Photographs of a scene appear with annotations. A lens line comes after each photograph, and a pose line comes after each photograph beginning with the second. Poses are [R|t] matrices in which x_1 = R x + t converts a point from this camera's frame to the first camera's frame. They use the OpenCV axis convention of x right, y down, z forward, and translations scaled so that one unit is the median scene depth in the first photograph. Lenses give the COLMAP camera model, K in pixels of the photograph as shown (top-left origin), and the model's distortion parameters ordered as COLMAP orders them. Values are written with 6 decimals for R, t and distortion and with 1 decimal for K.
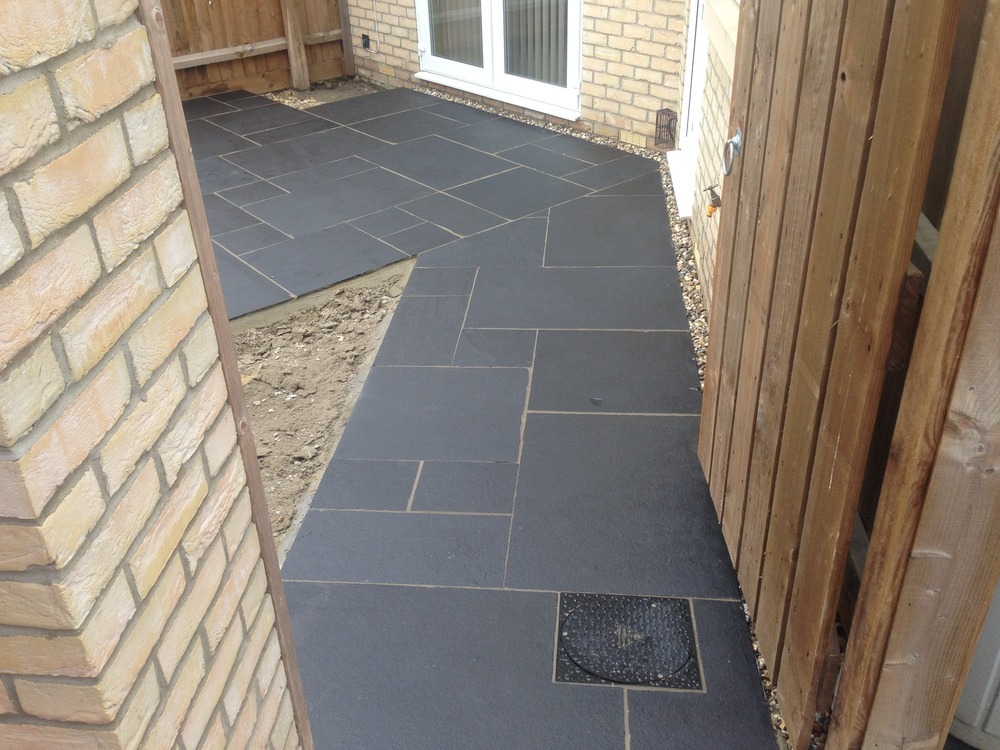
lens RADIAL K [[937.7, 0, 493.8], [0, 937.7, 374.1], [0, 0, 1]] dist [0.008749, 0.000000]
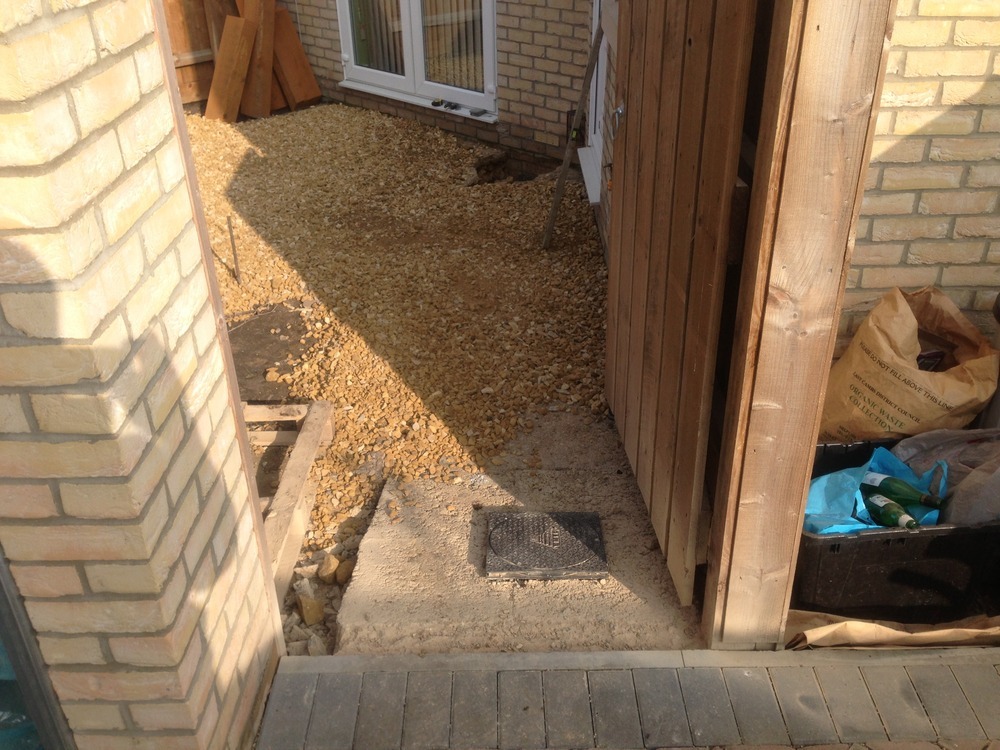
lens RADIAL K [[937.7, 0, 506.3], [0, 937.7, 376.8], [0, 0, 1]] dist [0.008749, 0.000000]
pose [[0.995646, -0.033885, 0.086833, -0.003297], [0.035553, 0.999210, -0.017739, 0.177192], [-0.086163, 0.020749, 0.996065, -0.281673]]
